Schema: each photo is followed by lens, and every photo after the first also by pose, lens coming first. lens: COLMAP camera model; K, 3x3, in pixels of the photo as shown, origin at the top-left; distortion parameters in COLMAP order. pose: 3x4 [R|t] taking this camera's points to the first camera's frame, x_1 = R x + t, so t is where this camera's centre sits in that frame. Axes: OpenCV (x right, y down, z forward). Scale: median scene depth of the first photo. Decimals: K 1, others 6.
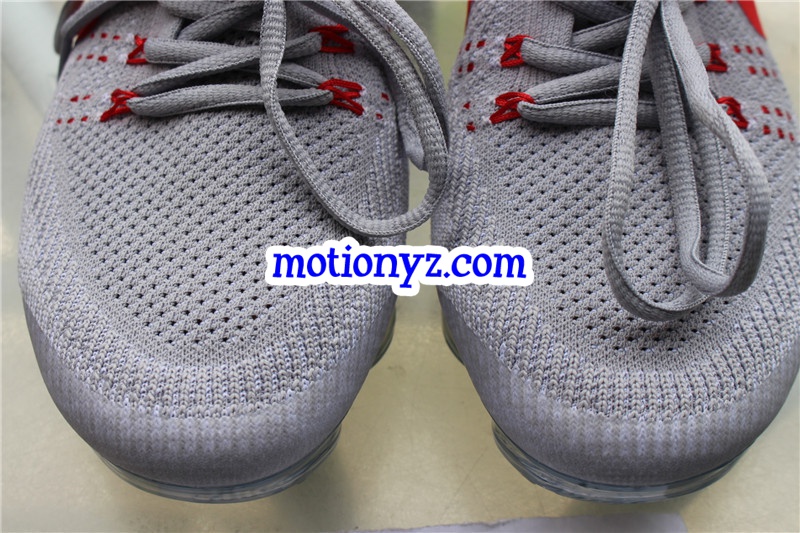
lens RADIAL K [[1192.7, 0, 400.0], [0, 1192.7, 266.5], [0, 0, 1]] dist [-0.041455, 0.073557]
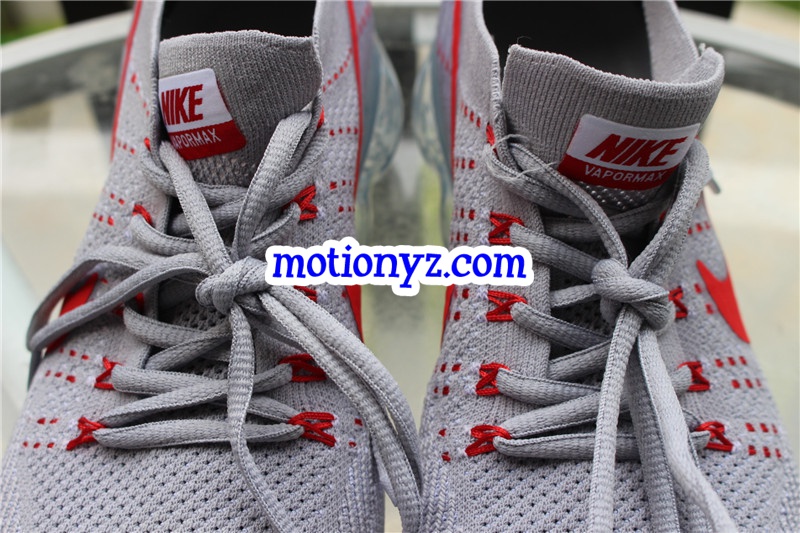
lens RADIAL K [[1192.7, 0, 400.0], [0, 1192.7, 266.5], [0, 0, 1]] dist [-0.041455, 0.073557]
pose [[0.999933, -0.010683, -0.004432, 0.027710], [0.010250, 0.996043, -0.088283, -0.186760], [0.005357, 0.088231, 0.996086, 0.018911]]
